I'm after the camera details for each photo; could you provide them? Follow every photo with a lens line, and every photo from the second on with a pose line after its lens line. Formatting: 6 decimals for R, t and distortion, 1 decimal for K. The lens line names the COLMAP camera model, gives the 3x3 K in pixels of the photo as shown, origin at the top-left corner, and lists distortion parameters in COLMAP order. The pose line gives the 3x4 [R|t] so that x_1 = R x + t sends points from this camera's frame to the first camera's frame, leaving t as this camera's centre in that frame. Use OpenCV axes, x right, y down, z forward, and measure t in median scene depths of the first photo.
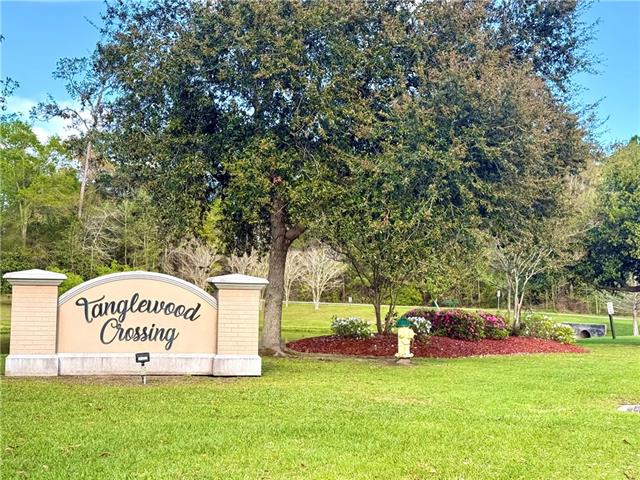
lens RADIAL K [[983.0, 0, 320.0], [0, 983.0, 240.0], [0, 0, 1]] dist [0.191751, 0.043368]
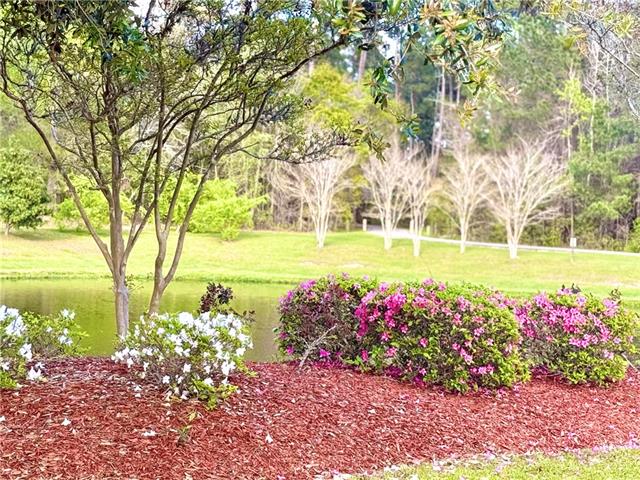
lens RADIAL K [[1526.3, 0, 320.0], [0, 1526.3, 240.0], [0, 0, 1]] dist [0.071548, 0.468750]
pose [[0.984330, 0.027977, -0.174105, 0.331583], [-0.017295, 0.997890, 0.062575, 0.059591], [0.175488, -0.058584, 0.982737, 0.935794]]
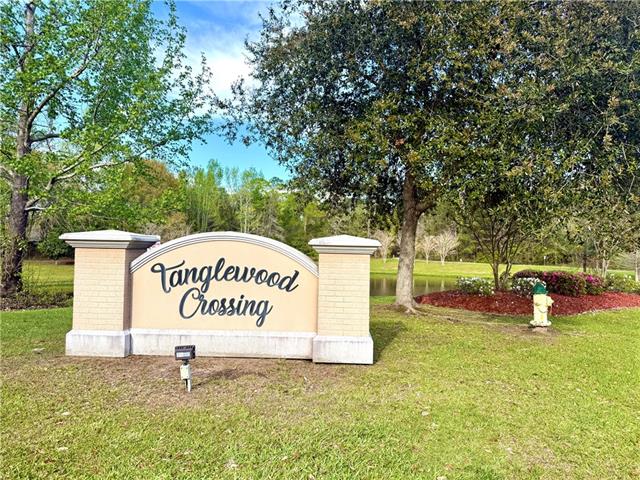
lens RADIAL K [[441.6, 0, 328.4], [0, 441.6, 239.8], [0, 0, 1]] dist [0.119806, -0.000825]
pose [[0.967729, -0.006998, -0.251898, -0.003939], [0.011097, 0.999828, 0.014857, 0.033658], [0.251751, -0.017173, 0.967640, 0.656481]]
